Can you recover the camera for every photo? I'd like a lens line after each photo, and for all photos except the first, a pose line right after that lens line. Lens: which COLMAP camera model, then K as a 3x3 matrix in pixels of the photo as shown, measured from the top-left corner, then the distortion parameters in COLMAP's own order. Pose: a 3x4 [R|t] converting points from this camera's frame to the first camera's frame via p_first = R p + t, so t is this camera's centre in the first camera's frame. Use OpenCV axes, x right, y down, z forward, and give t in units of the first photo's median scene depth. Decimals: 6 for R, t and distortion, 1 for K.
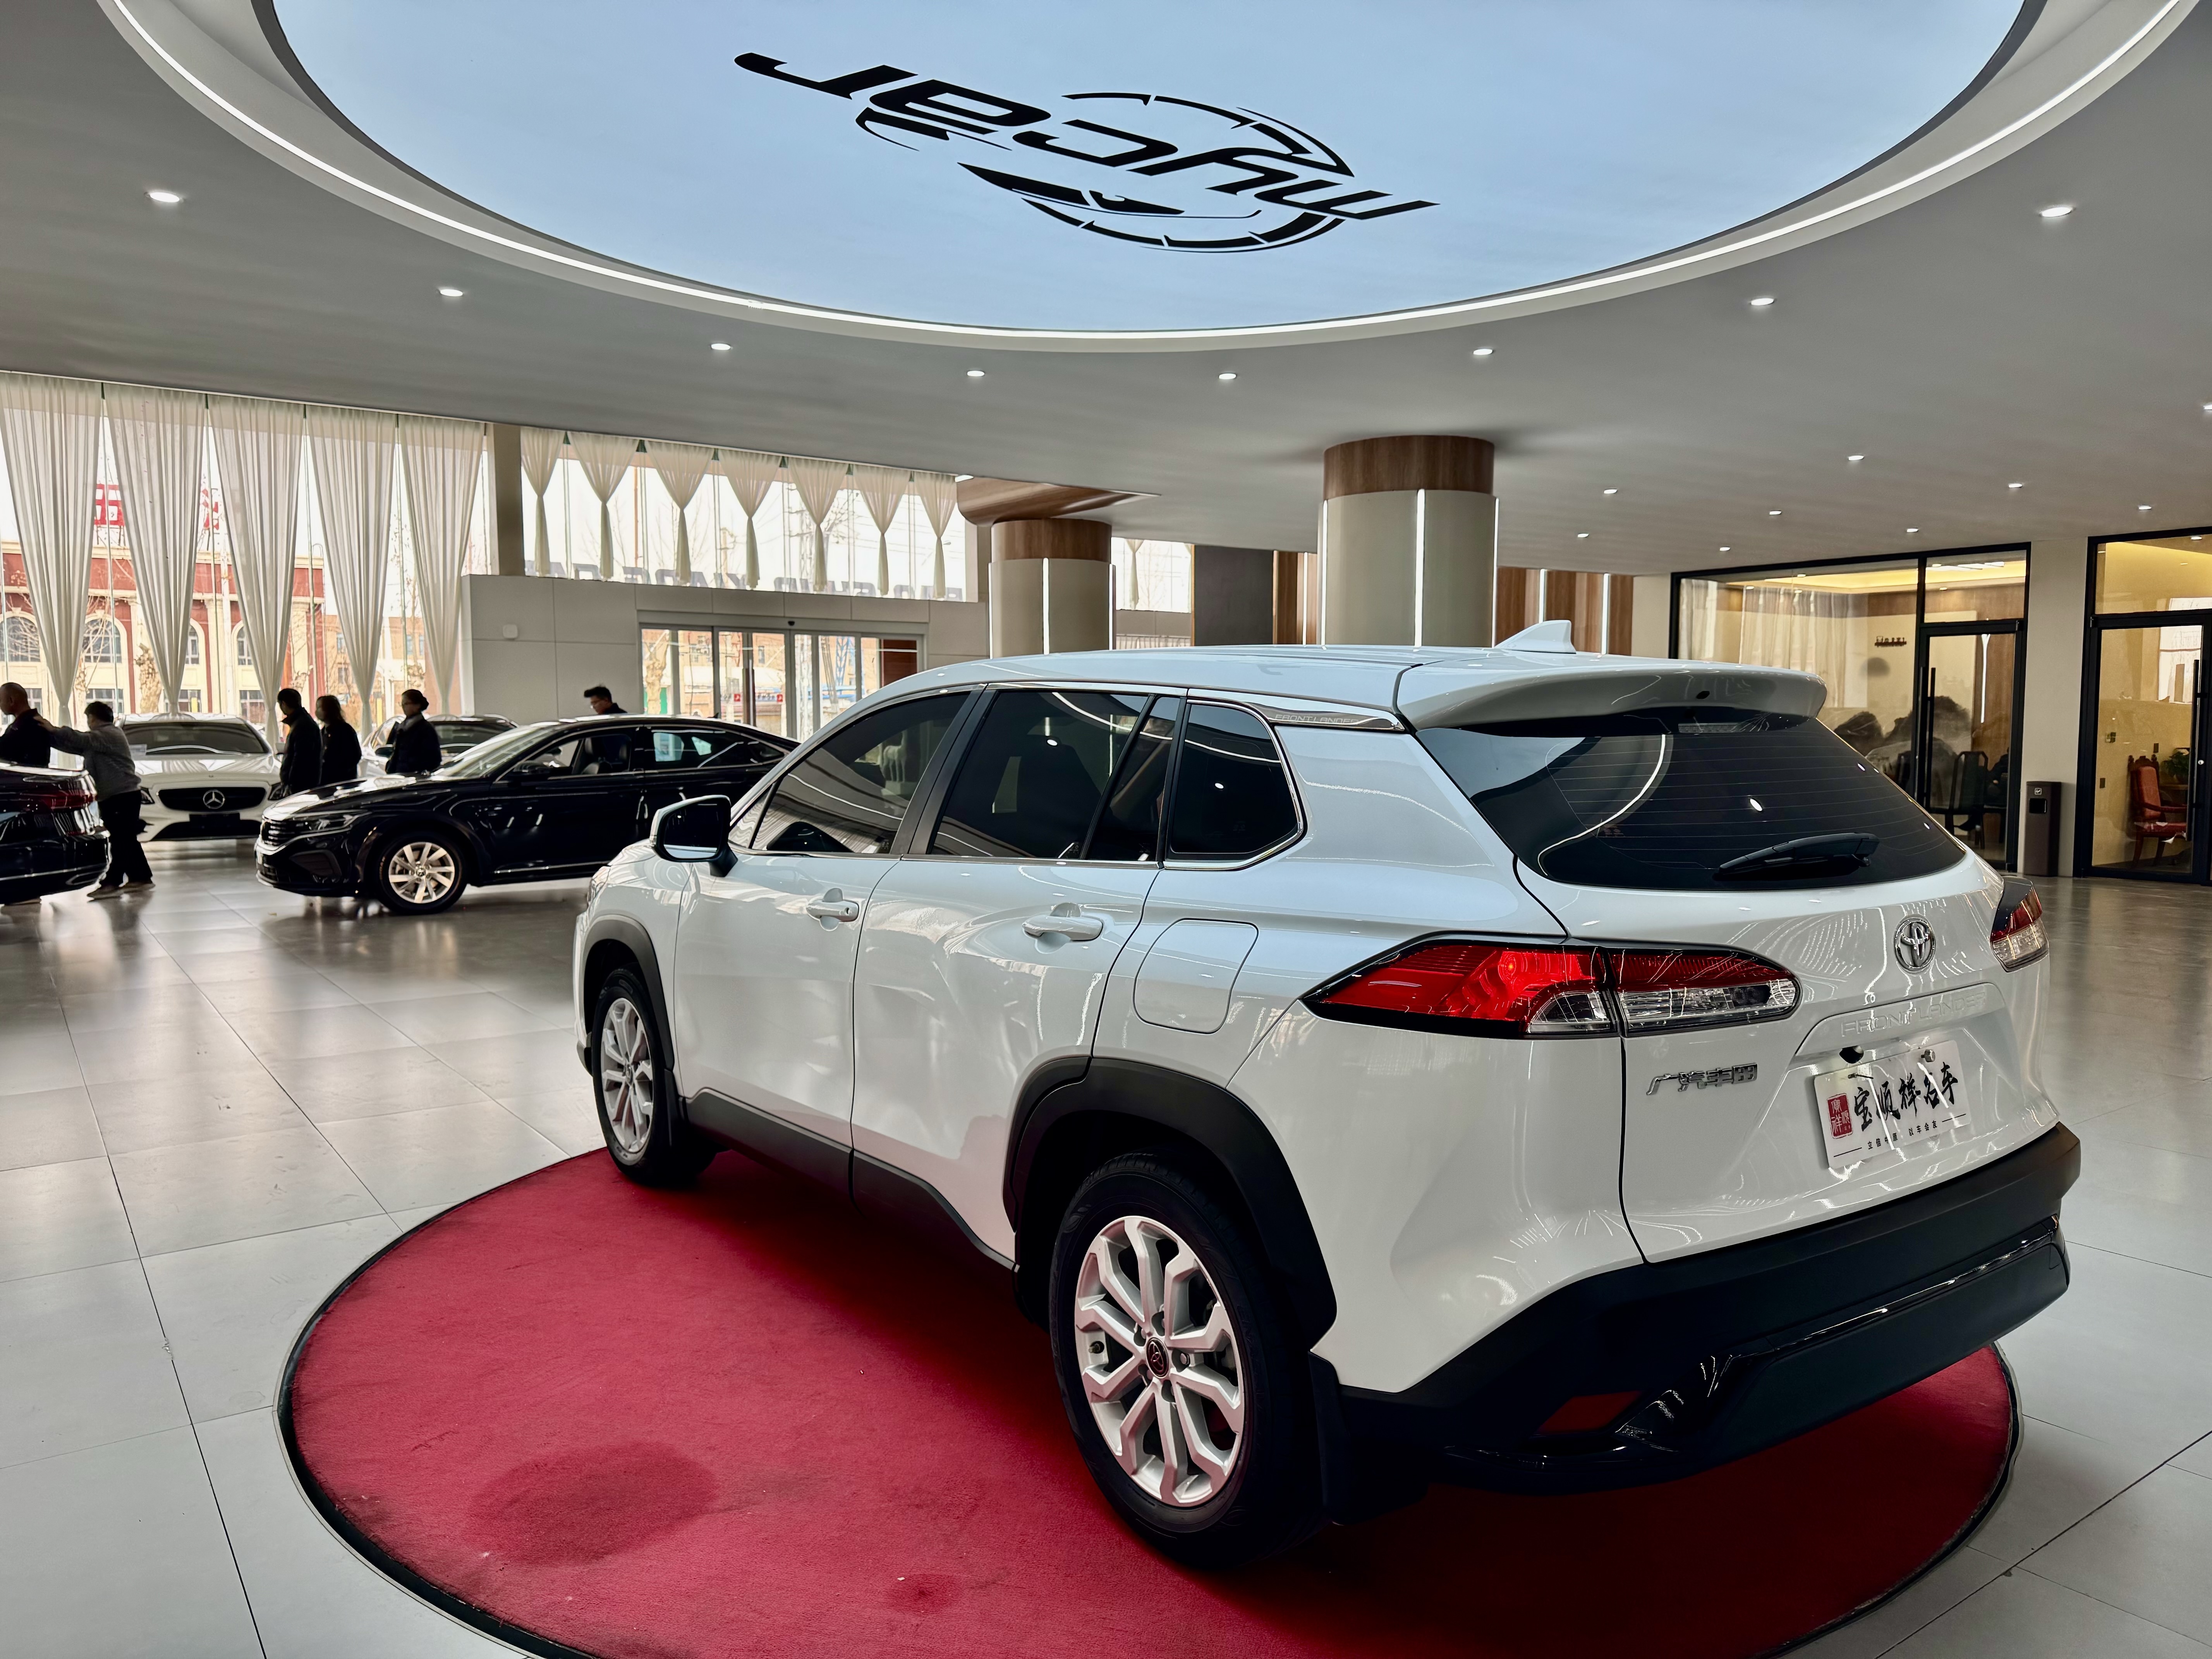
lens RADIAL K [[1559.3, 0, 1108.5], [0, 1559.3, 837.3], [0, 0, 1]] dist [0.050320, -0.057396]
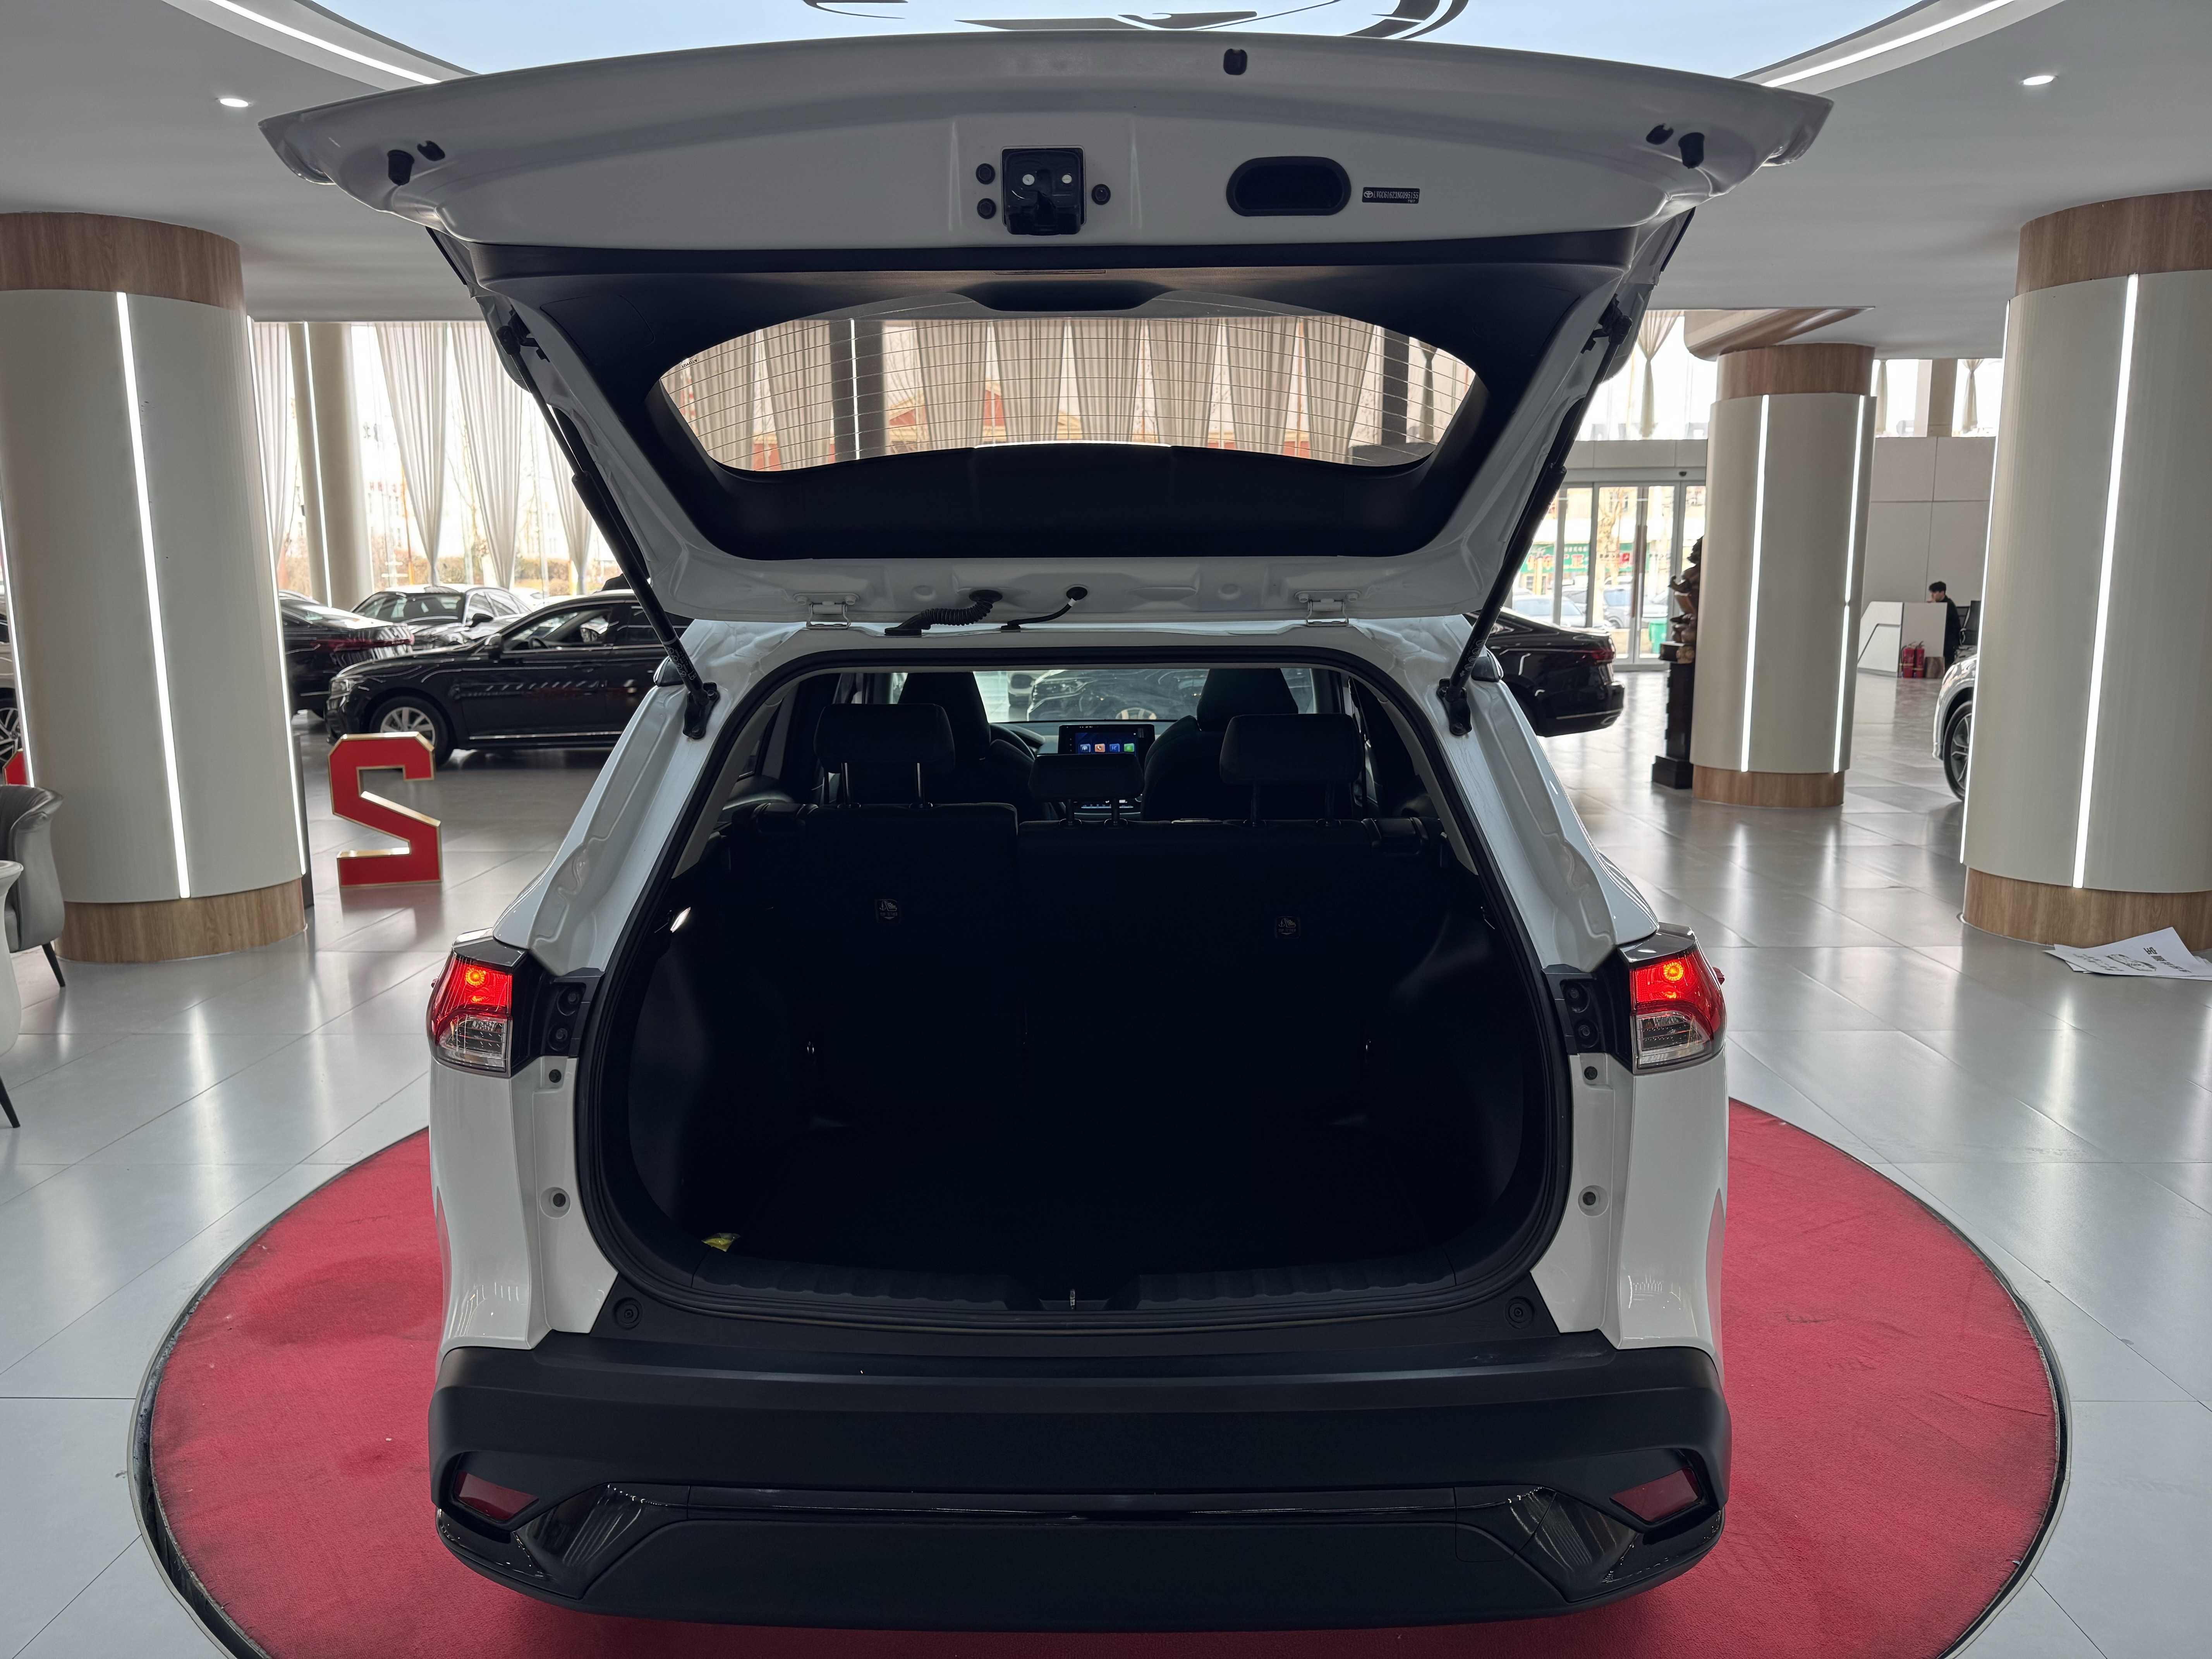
lens RADIAL K [[1559.3, 0, 1109.7], [0, 1559.3, 839.9], [0, 0, 1]] dist [0.050320, -0.057396]
pose [[0.801755, 0.094420, -0.590147, 0.523356], [-0.039183, 0.993621, 0.105741, -0.048007], [0.596367, -0.061655, 0.800341, 0.263517]]
